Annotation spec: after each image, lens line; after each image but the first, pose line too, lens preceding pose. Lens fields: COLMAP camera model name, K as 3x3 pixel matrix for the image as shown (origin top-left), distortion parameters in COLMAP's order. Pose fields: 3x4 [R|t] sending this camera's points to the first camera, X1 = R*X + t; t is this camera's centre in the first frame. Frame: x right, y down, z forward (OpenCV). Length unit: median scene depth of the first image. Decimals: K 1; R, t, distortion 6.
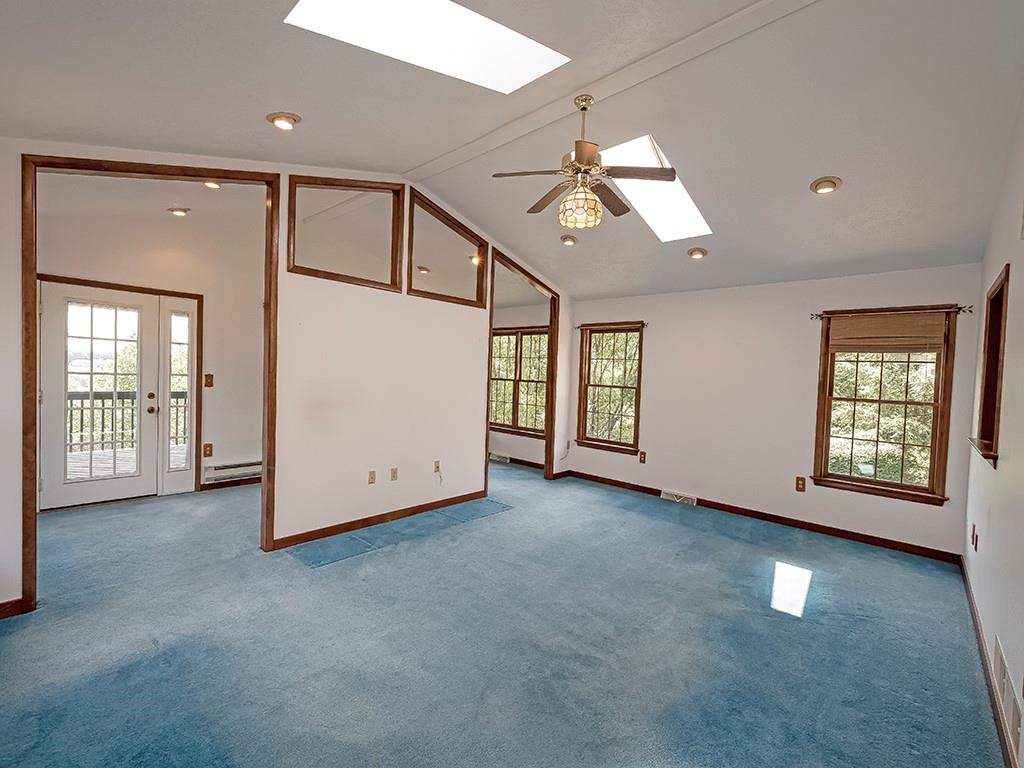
lens RADIAL K [[444.9, 0, 517.3], [0, 444.9, 385.9], [0, 0, 1]] dist [-0.002428, -0.000138]
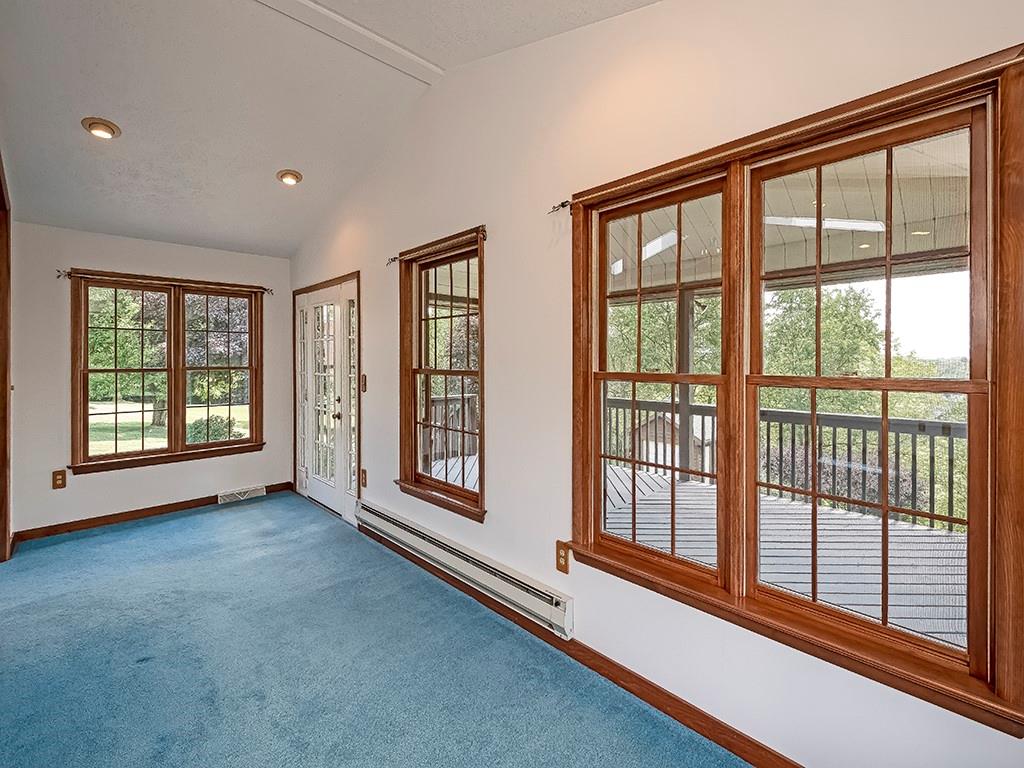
lens RADIAL K [[454.1, 0, 511.8], [0, 454.1, 352.7], [0, 0, 1]] dist [-0.001265, -0.000149]
pose [[0.072129, -0.038767, 0.996642, -0.204004], [0.037608, 0.998639, 0.036123, -0.014315], [-0.996686, 0.034876, 0.073489, 0.183915]]
